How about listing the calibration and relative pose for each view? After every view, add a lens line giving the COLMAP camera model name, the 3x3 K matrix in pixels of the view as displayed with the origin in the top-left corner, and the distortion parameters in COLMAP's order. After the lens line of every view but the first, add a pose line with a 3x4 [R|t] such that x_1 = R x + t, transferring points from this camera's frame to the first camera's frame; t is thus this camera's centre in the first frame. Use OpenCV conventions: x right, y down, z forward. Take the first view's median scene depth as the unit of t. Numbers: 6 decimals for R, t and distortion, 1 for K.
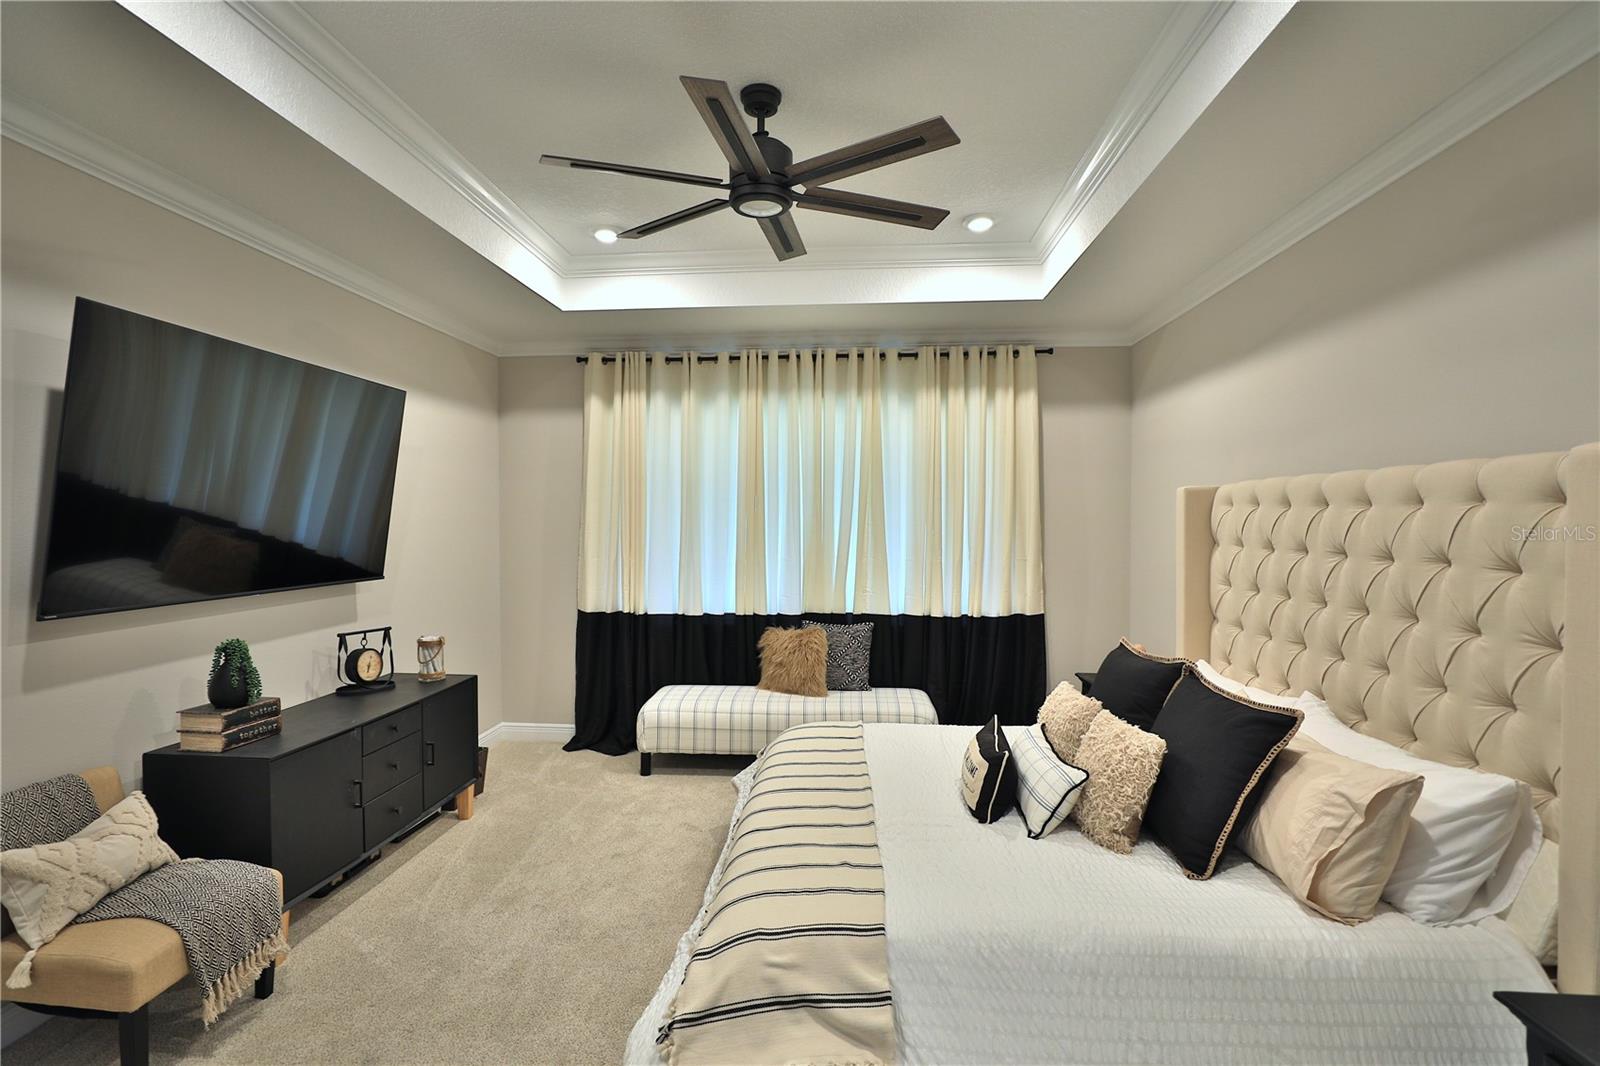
lens RADIAL K [[768.4, 0, 803.9], [0, 768.4, 529.2], [0, 0, 1]] dist [-0.043323, 0.013191]
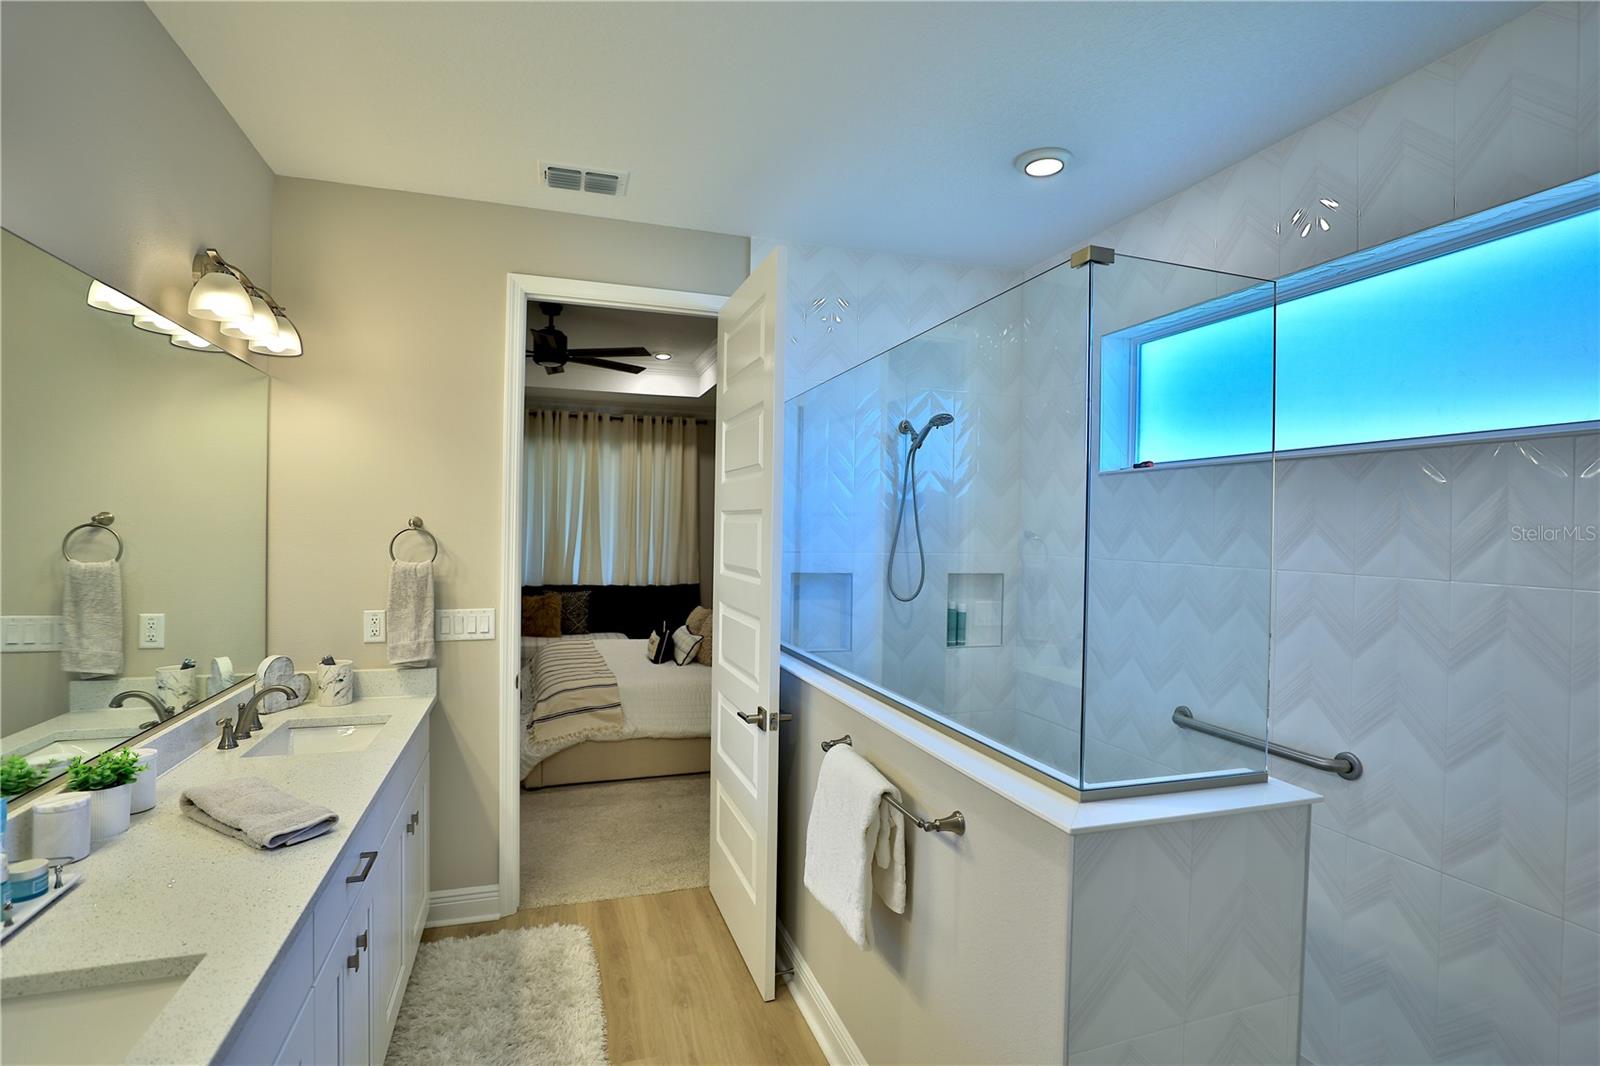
lens RADIAL K [[768.4, 0, 800.0], [0, 768.4, 540.2], [0, 0, 1]] dist [-0.043323, 0.013191]
pose [[0.922133, 0.012120, 0.386684, -0.120943], [-0.015172, 0.999873, 0.004843, 0.006861], [-0.386576, -0.010333, 0.922200, -0.591613]]
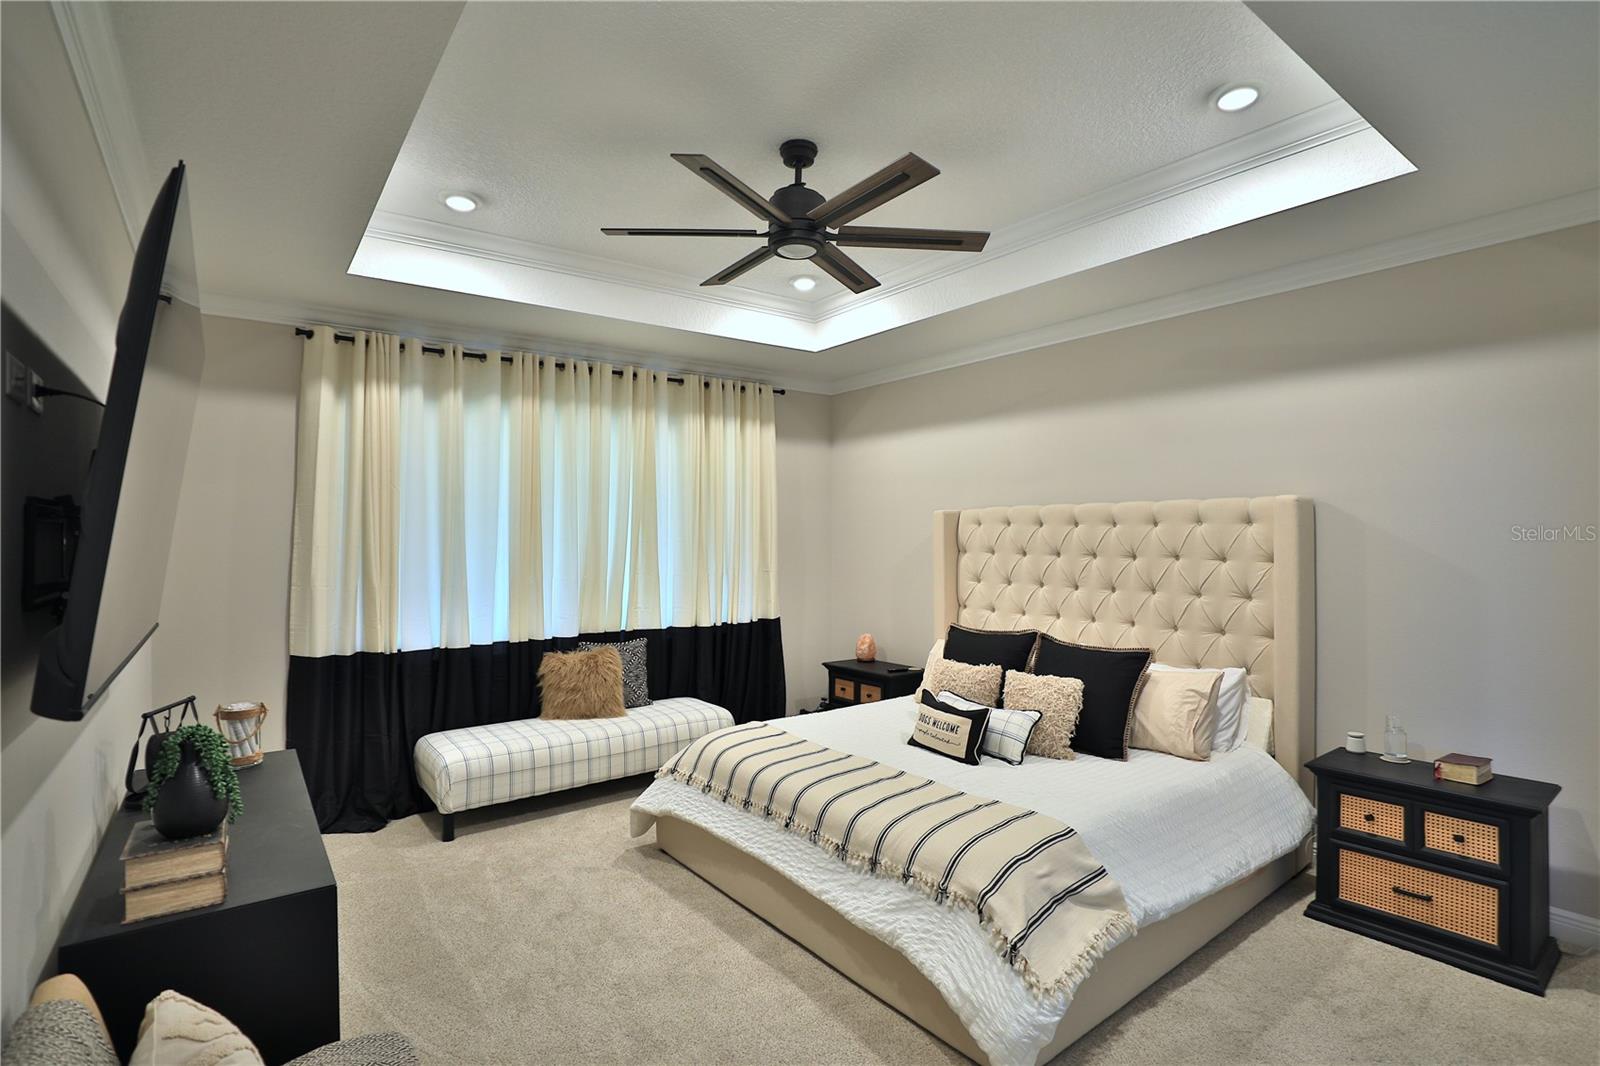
lens RADIAL K [[768.4, 0, 797.5], [0, 768.4, 528.2], [0, 0, 1]] dist [-0.043323, 0.013191]
pose [[0.754862, 0.001978, 0.655881, -0.433941], [0.014437, 0.999703, -0.019630, -0.000684], [-0.655725, 0.024287, 0.754609, 0.100281]]
